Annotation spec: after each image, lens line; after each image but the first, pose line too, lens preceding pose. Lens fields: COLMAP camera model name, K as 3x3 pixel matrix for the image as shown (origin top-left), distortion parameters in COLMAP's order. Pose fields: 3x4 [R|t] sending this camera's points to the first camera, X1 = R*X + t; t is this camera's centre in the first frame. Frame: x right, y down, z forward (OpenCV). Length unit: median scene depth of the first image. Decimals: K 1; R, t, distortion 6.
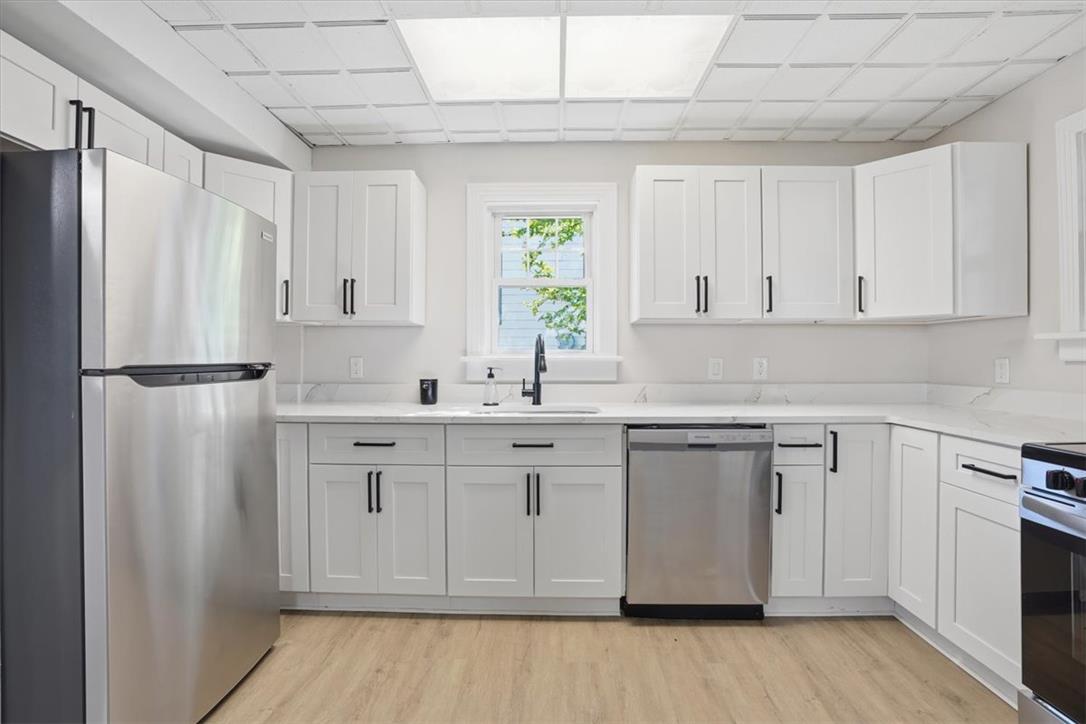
lens RADIAL K [[515.5, 0, 538.6], [0, 515.5, 358.2], [0, 0, 1]] dist [-0.055227, 0.018748]
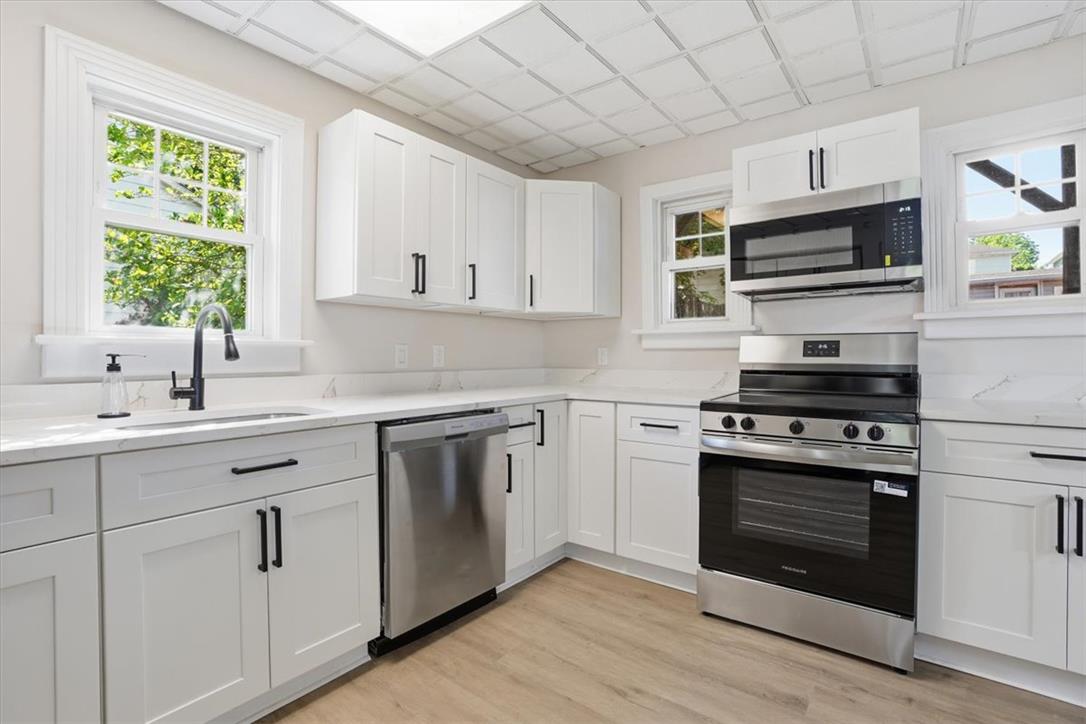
lens RADIAL K [[515.5, 0, 542.3], [0, 515.5, 354.5], [0, 0, 1]] dist [-0.055227, 0.018748]
pose [[0.583852, 0.001571, 0.811859, -0.330278], [-0.001699, 0.999998, -0.000714, 0.021994], [-0.811858, -0.000963, 0.583854, 0.311680]]
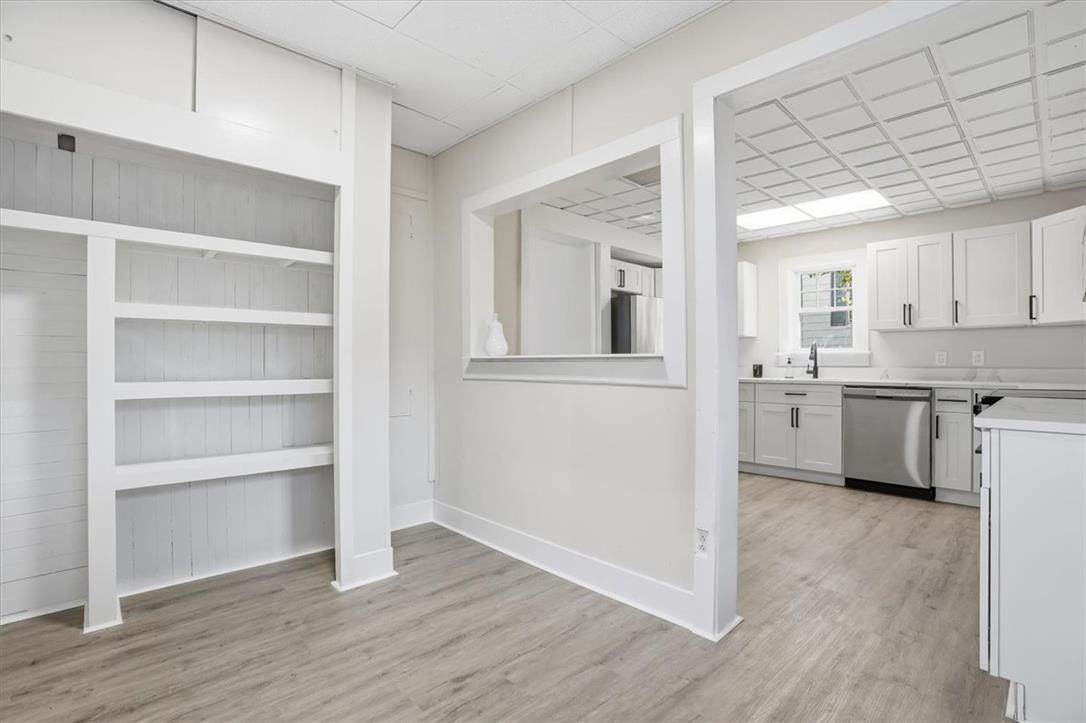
lens RADIAL K [[515.5, 0, 545.5], [0, 515.5, 361.1], [0, 0, 1]] dist [-0.055227, 0.018748]
pose [[0.719868, -0.002105, -0.694108, 0.675143], [0.002975, 0.999996, 0.000054, 0.031152], [0.694105, -0.002104, 0.719871, -1.158342]]
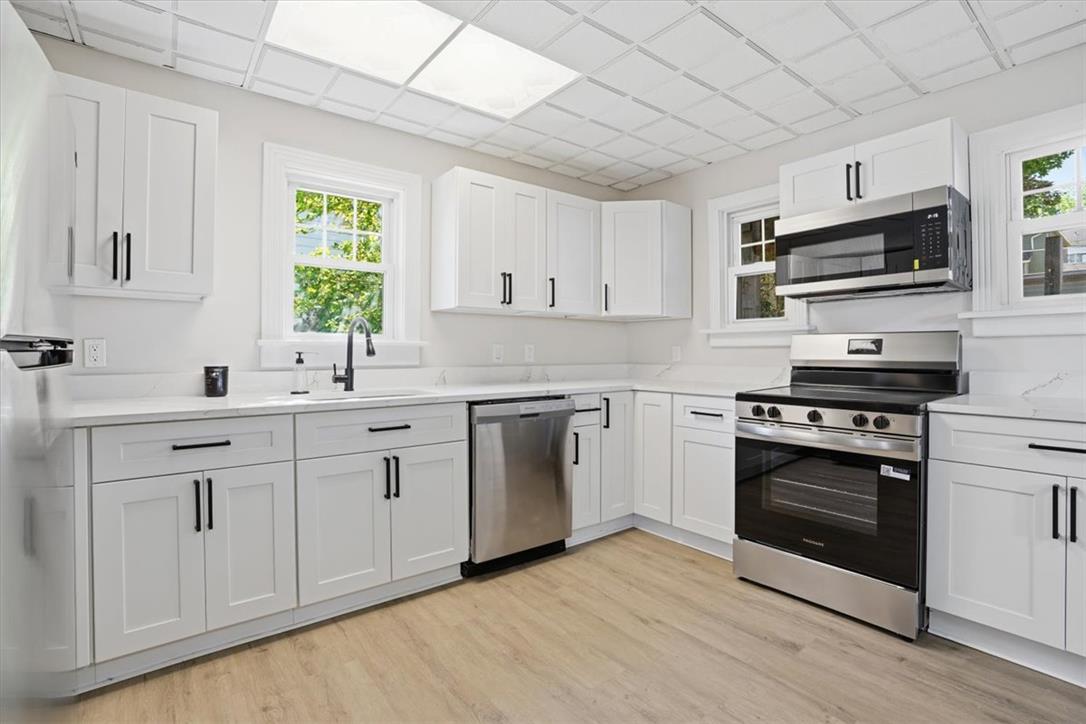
lens RADIAL K [[515.5, 0, 538.2], [0, 515.5, 348.7], [0, 0, 1]] dist [-0.055227, 0.018748]
pose [[0.771213, 0.004287, 0.636563, -0.409710], [-0.001569, 0.999987, -0.004834, 0.019495], [-0.636575, 0.002729, 0.771210, 0.055441]]
